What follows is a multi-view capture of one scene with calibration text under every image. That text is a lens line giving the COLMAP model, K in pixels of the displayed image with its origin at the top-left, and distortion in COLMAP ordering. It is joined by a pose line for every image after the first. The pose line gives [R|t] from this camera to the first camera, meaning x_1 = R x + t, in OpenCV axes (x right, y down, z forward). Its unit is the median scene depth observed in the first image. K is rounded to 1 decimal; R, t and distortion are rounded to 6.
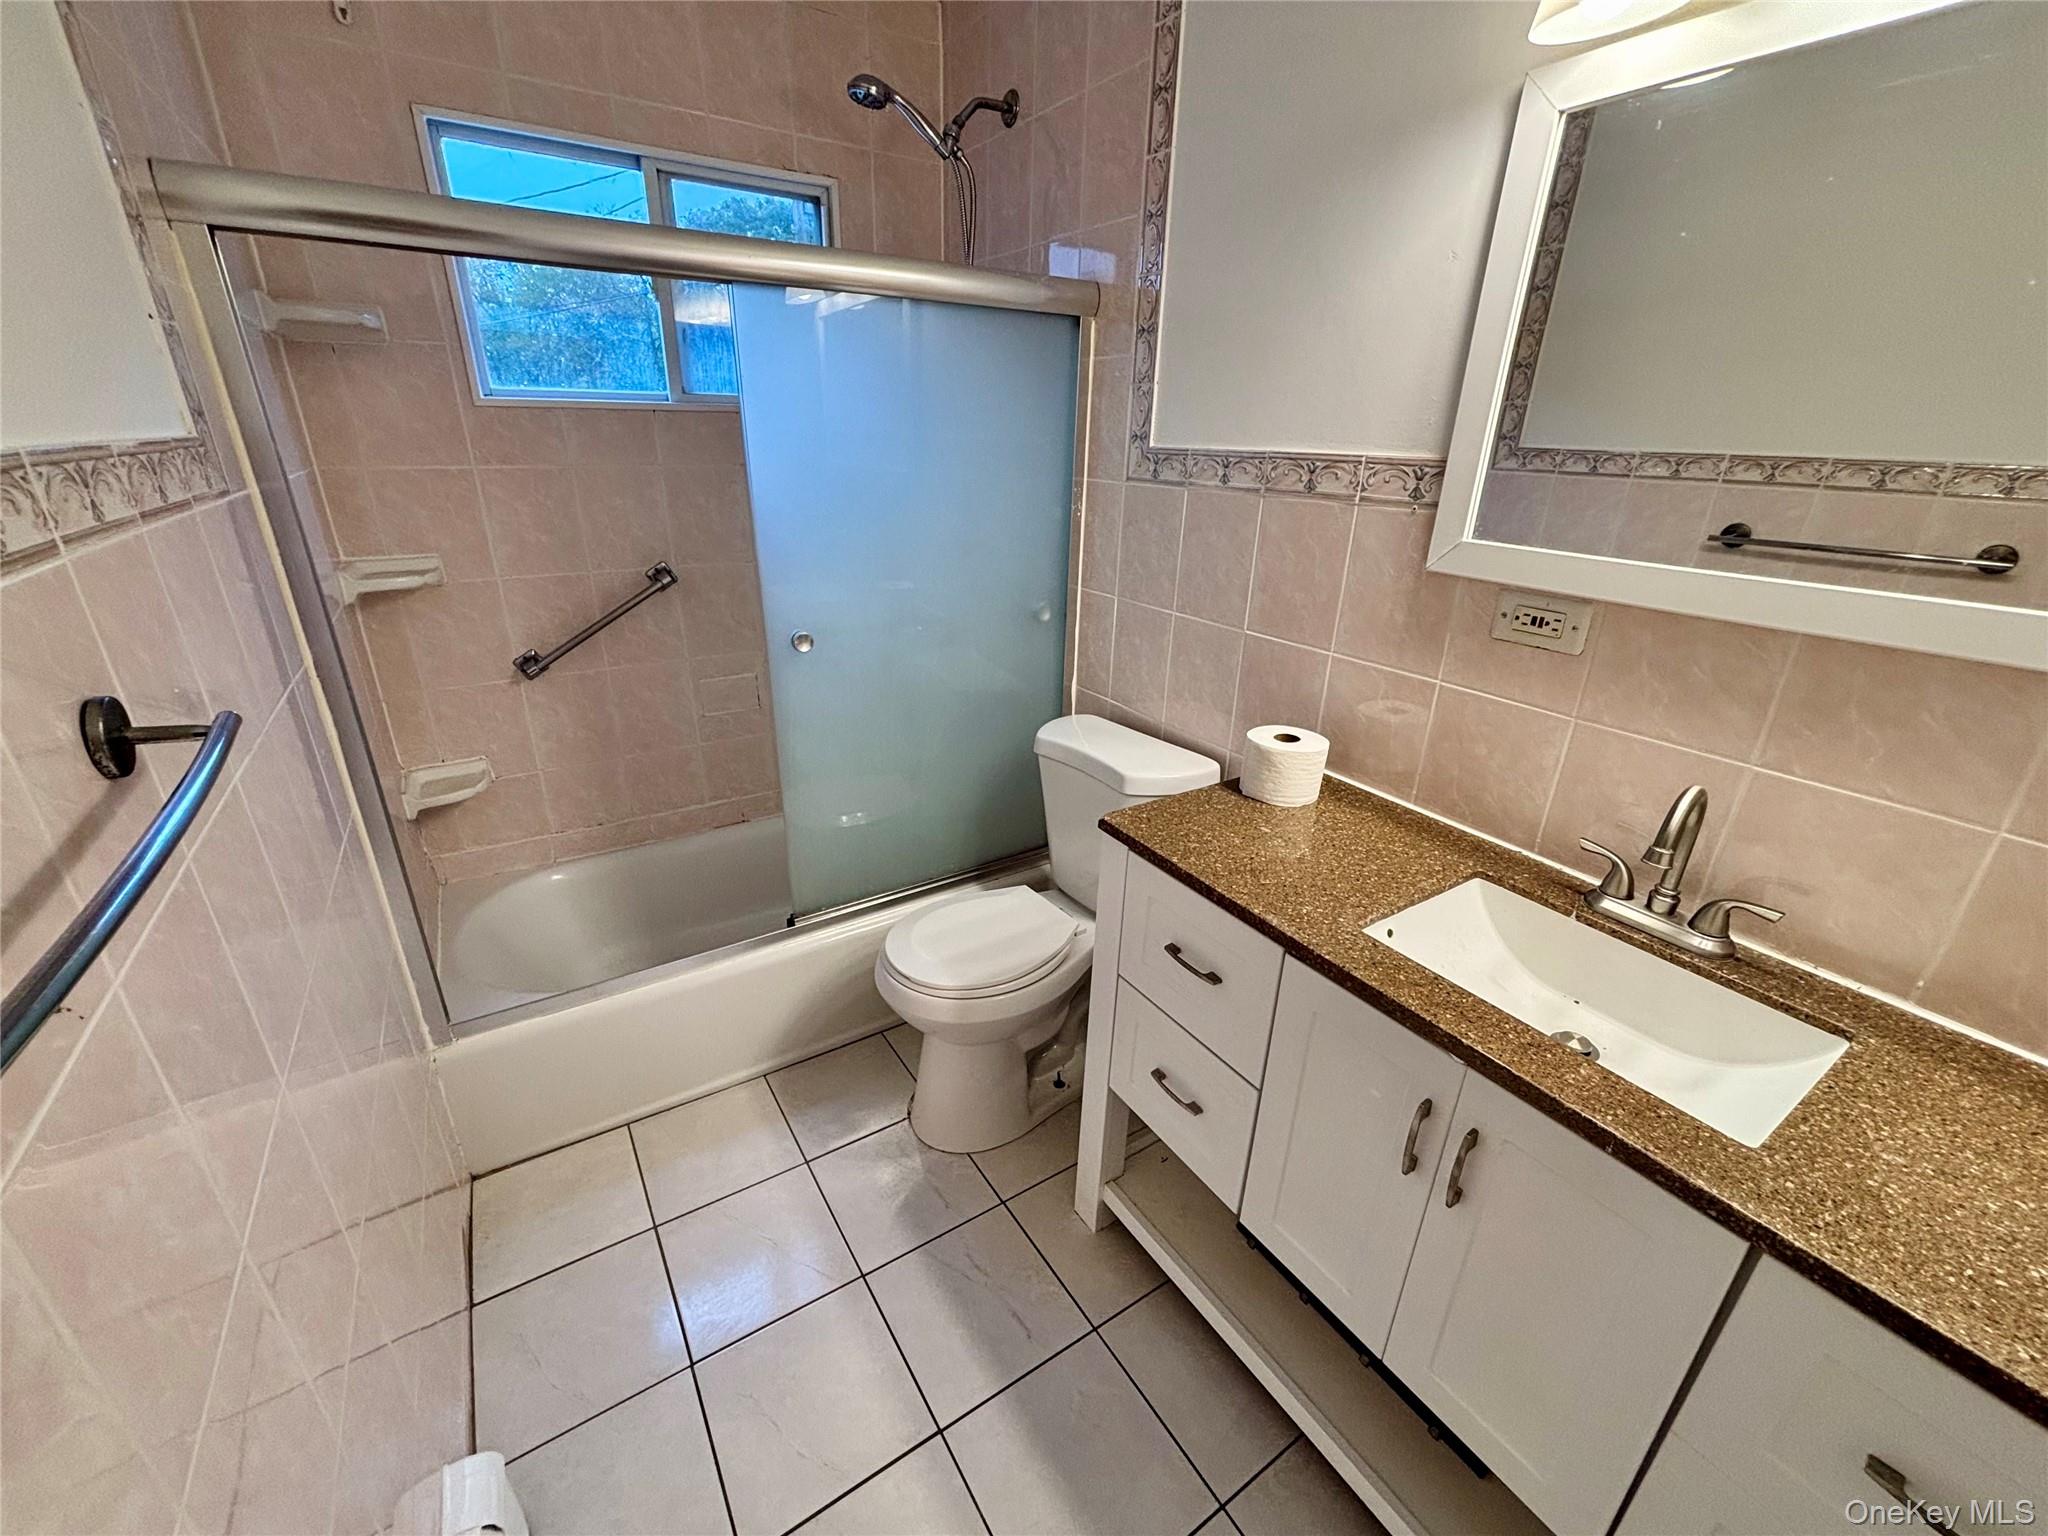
lens RADIAL K [[819.0, 0, 1023.4], [0, 819.0, 770.8], [0, 0, 1]] dist [-0.002033, -0.000222]
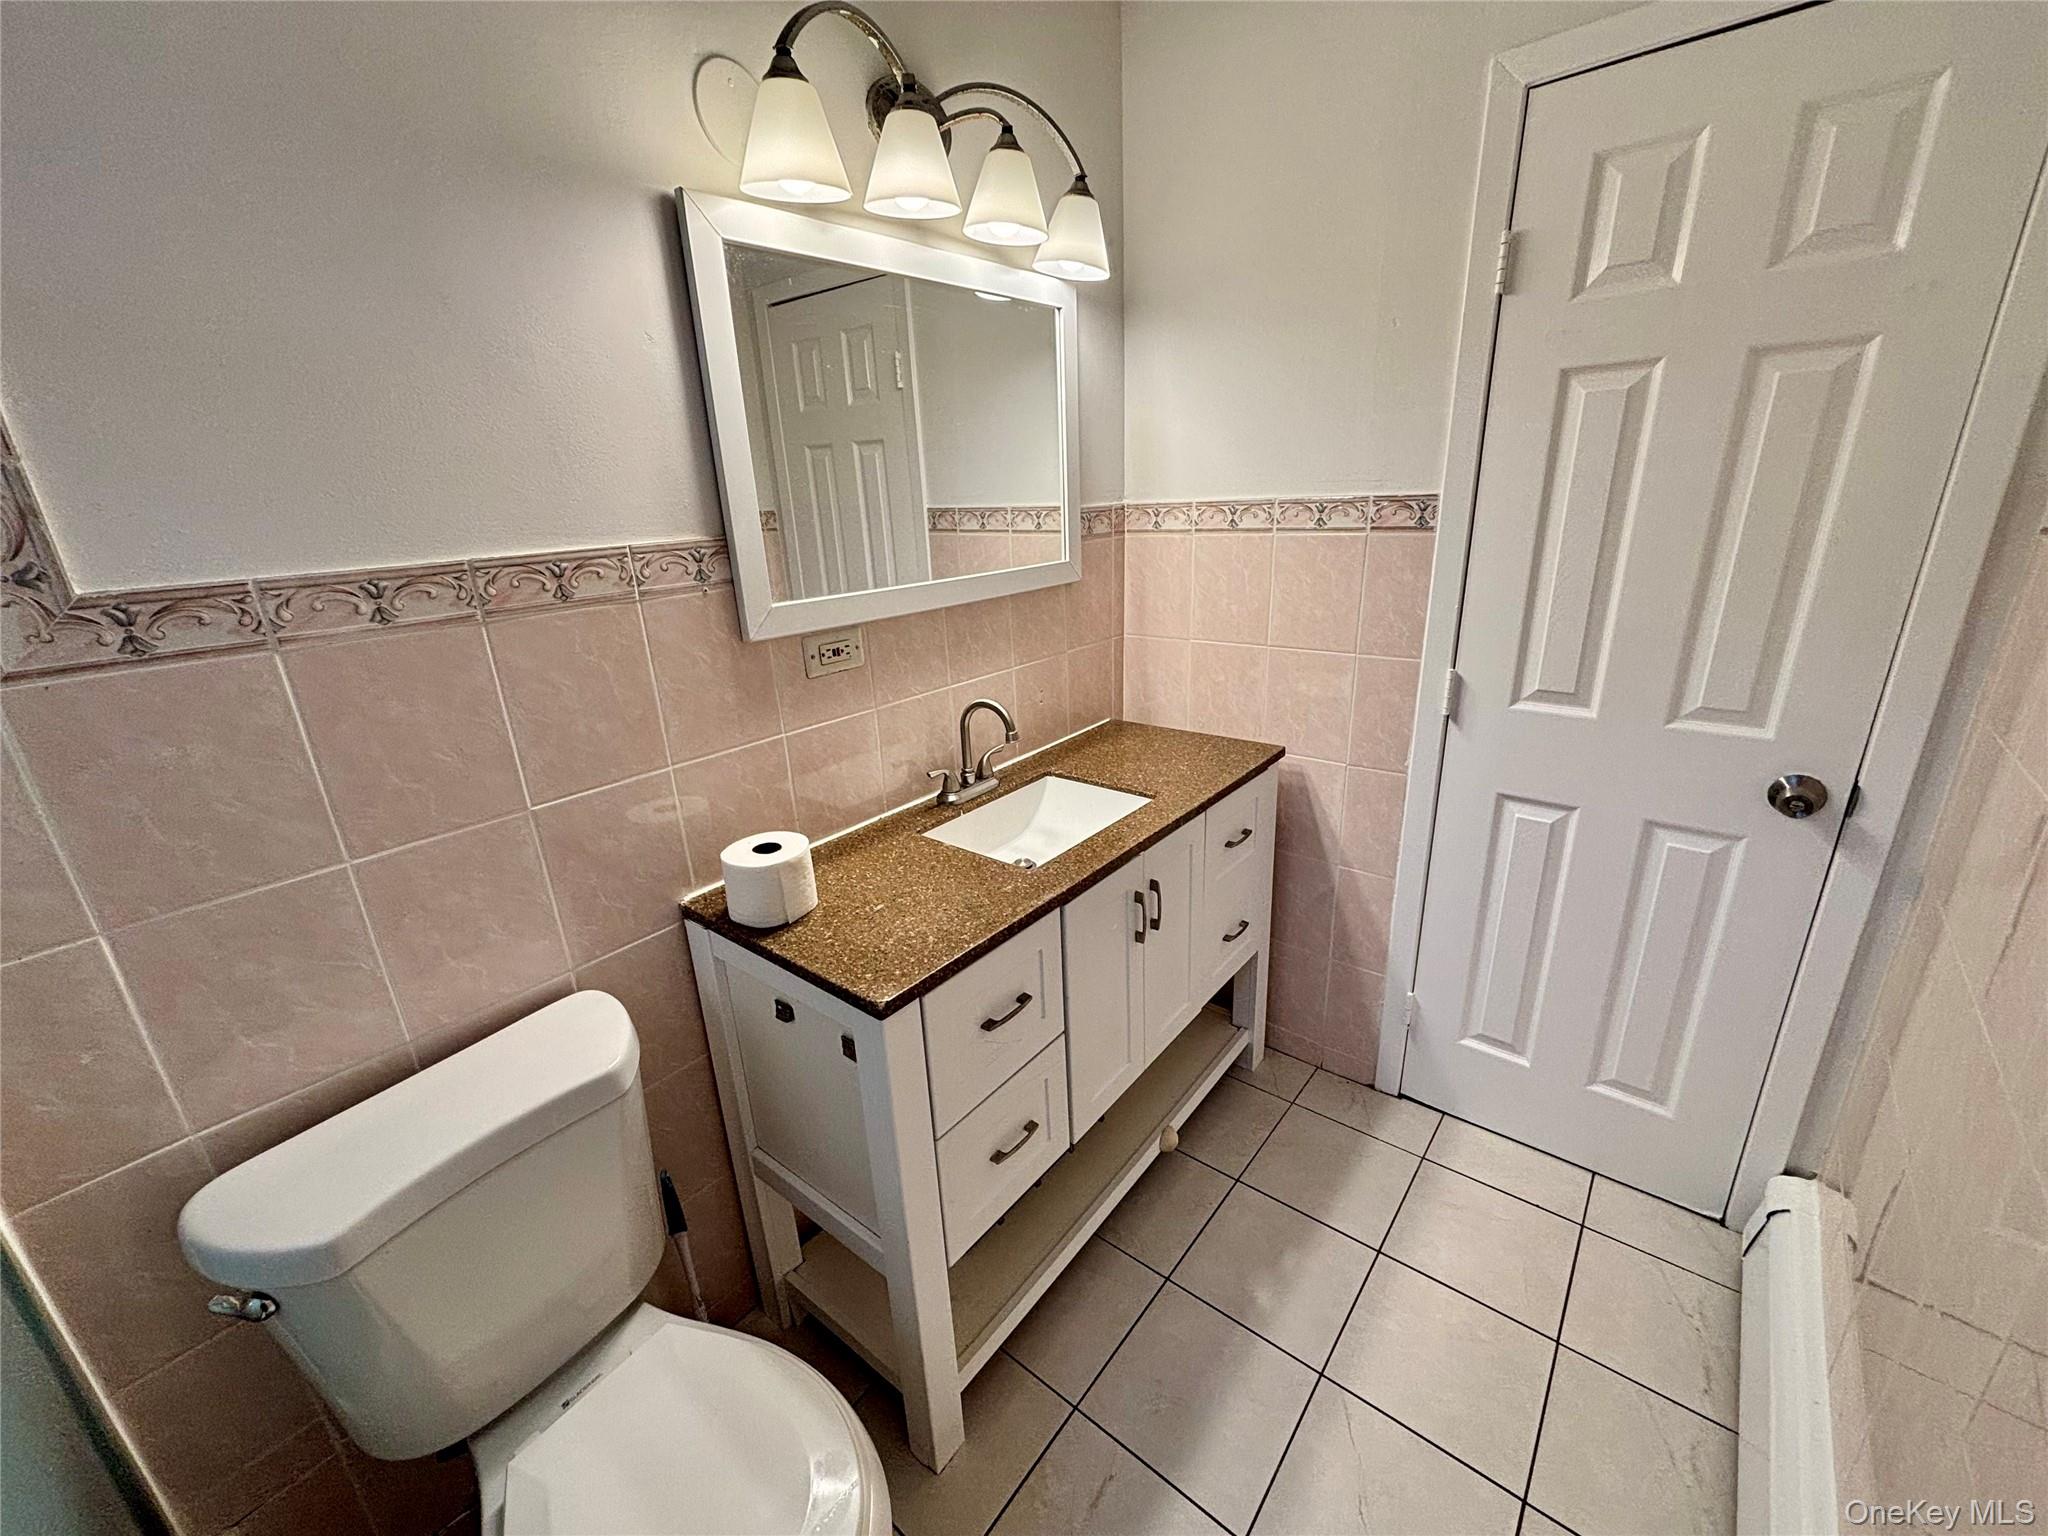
lens RADIAL K [[819.0, 0, 1026.4], [0, 819.0, 763.1], [0, 0, 1]] dist [-0.002033, -0.000222]
pose [[-0.296147, -0.316542, 0.901165, -0.575399], [0.400937, 0.815141, 0.418084, -0.402173], [-0.866918, 0.485125, -0.114488, 0.867347]]
